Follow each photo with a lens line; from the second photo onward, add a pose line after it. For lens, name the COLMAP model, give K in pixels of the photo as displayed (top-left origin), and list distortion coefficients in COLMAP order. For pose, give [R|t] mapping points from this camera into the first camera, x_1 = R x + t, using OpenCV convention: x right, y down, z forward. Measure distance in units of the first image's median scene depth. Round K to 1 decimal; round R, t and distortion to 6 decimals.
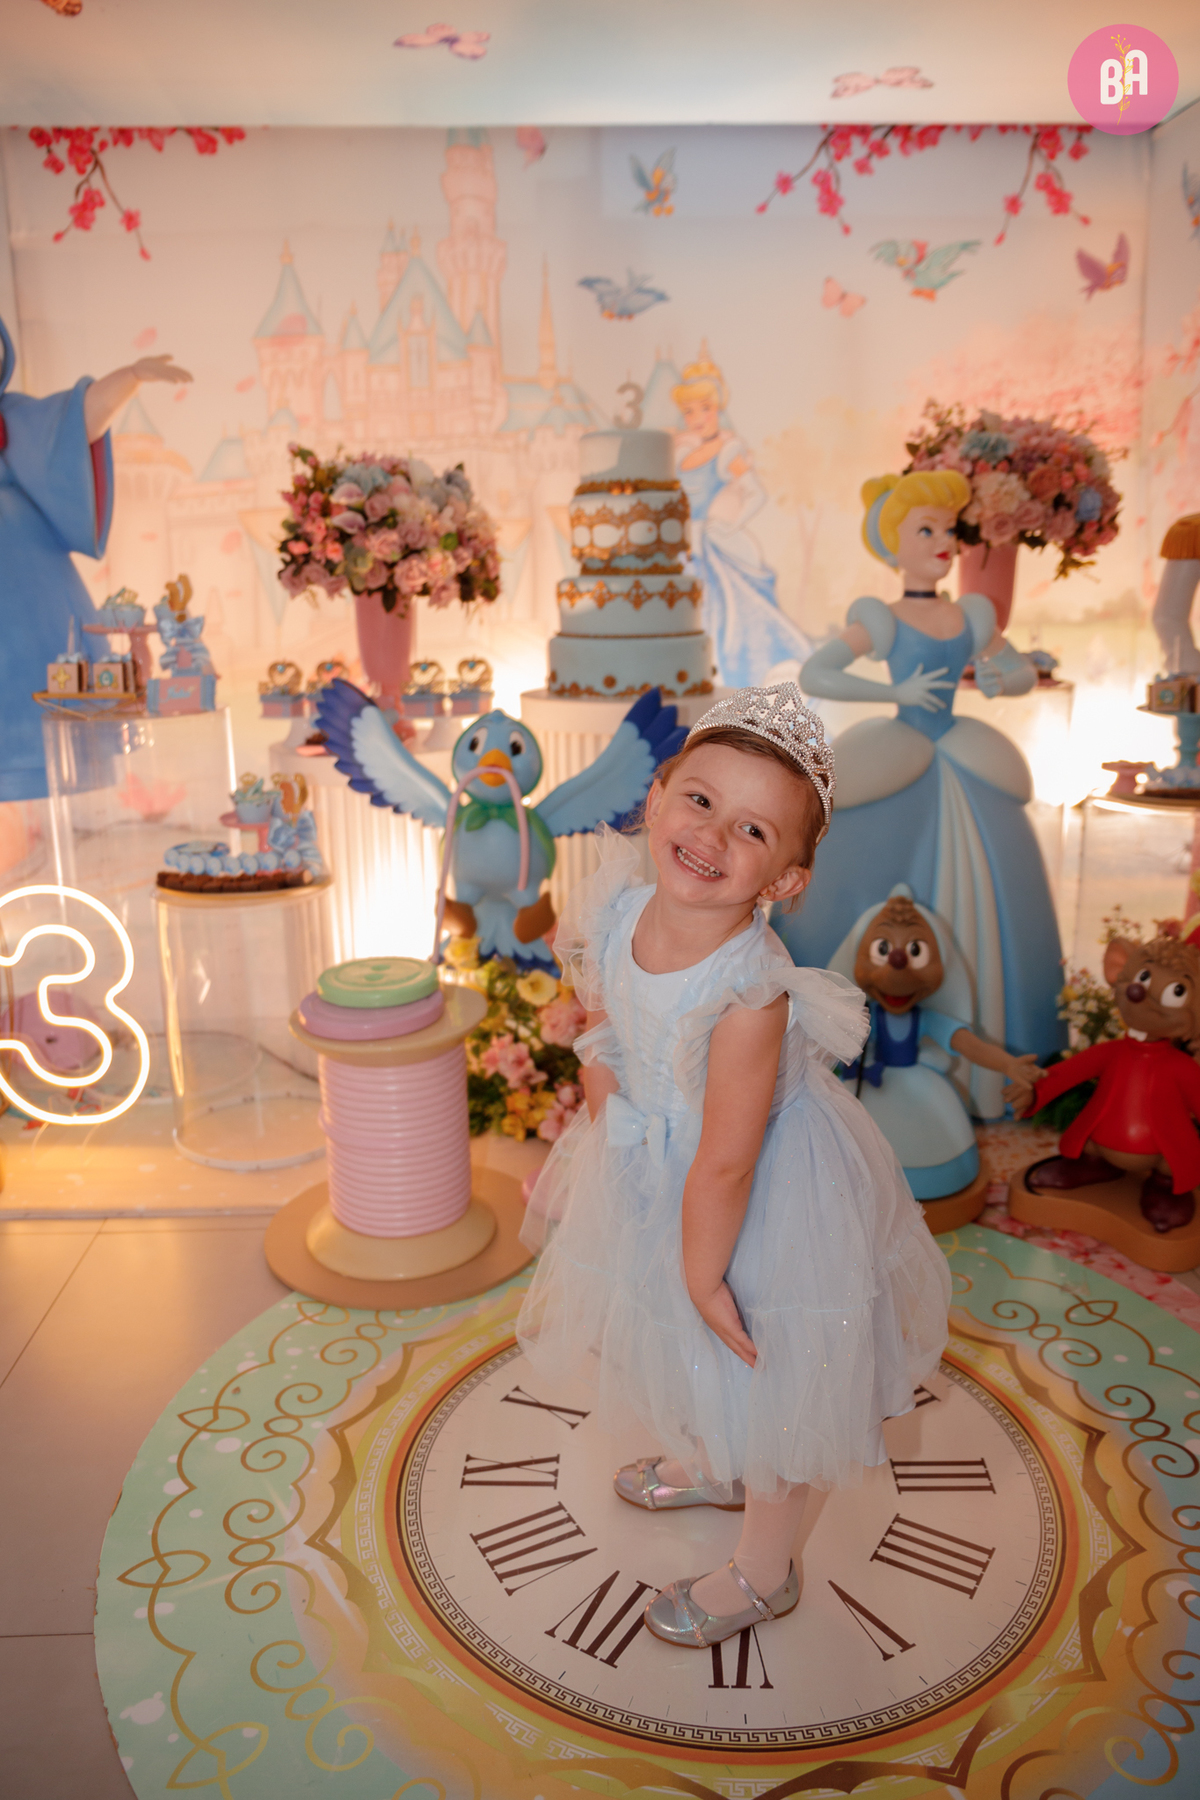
lens RADIAL K [[1330.1, 0, 594.7], [0, 1330.1, 912.2], [0, 0, 1]] dist [-0.118877, 0.094871]
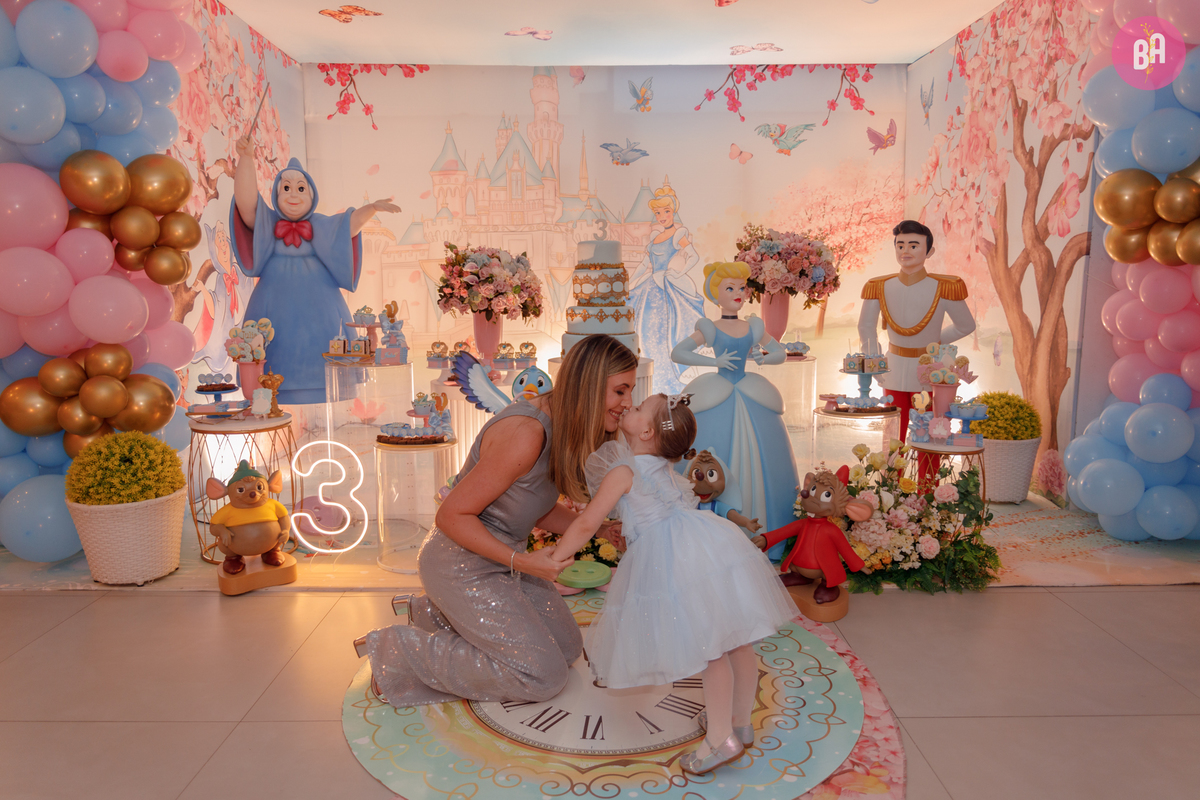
lens RADIAL K [[845.5, 0, 609.3], [0, 845.5, 406.9], [0, 0, 1]] dist [0.003868, -0.007996]
pose [[0.999268, 0.020332, -0.032412, 0.088563], [-0.023752, 0.993769, -0.108898, 0.058758], [0.029996, 0.109589, 0.993524, -0.352987]]
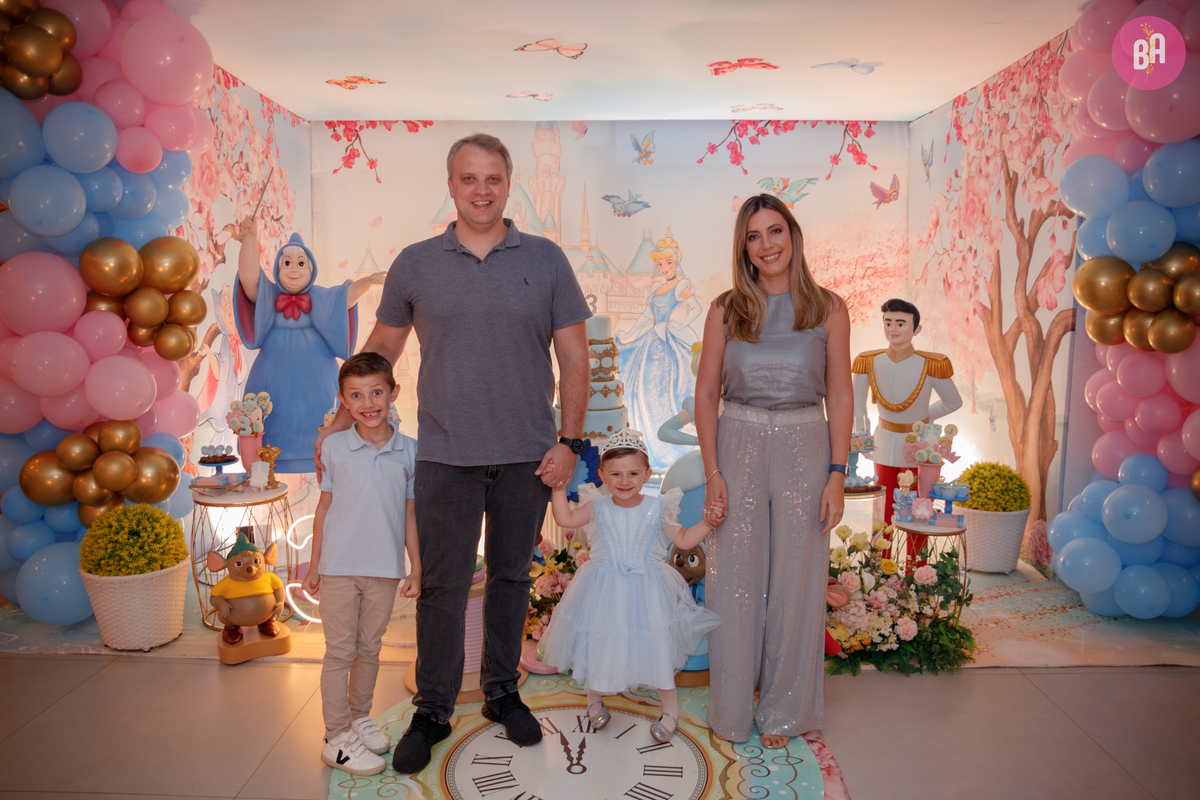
lens RADIAL K [[886.7, 0, 600.9], [0, 886.7, 417.8], [0, 0, 1]] dist [-0.118877, 0.094871]
pose [[0.997735, 0.028970, -0.060704, 0.133266], [-0.036232, 0.991849, -0.122159, -0.016123], [0.056671, 0.124082, 0.990652, -0.428121]]
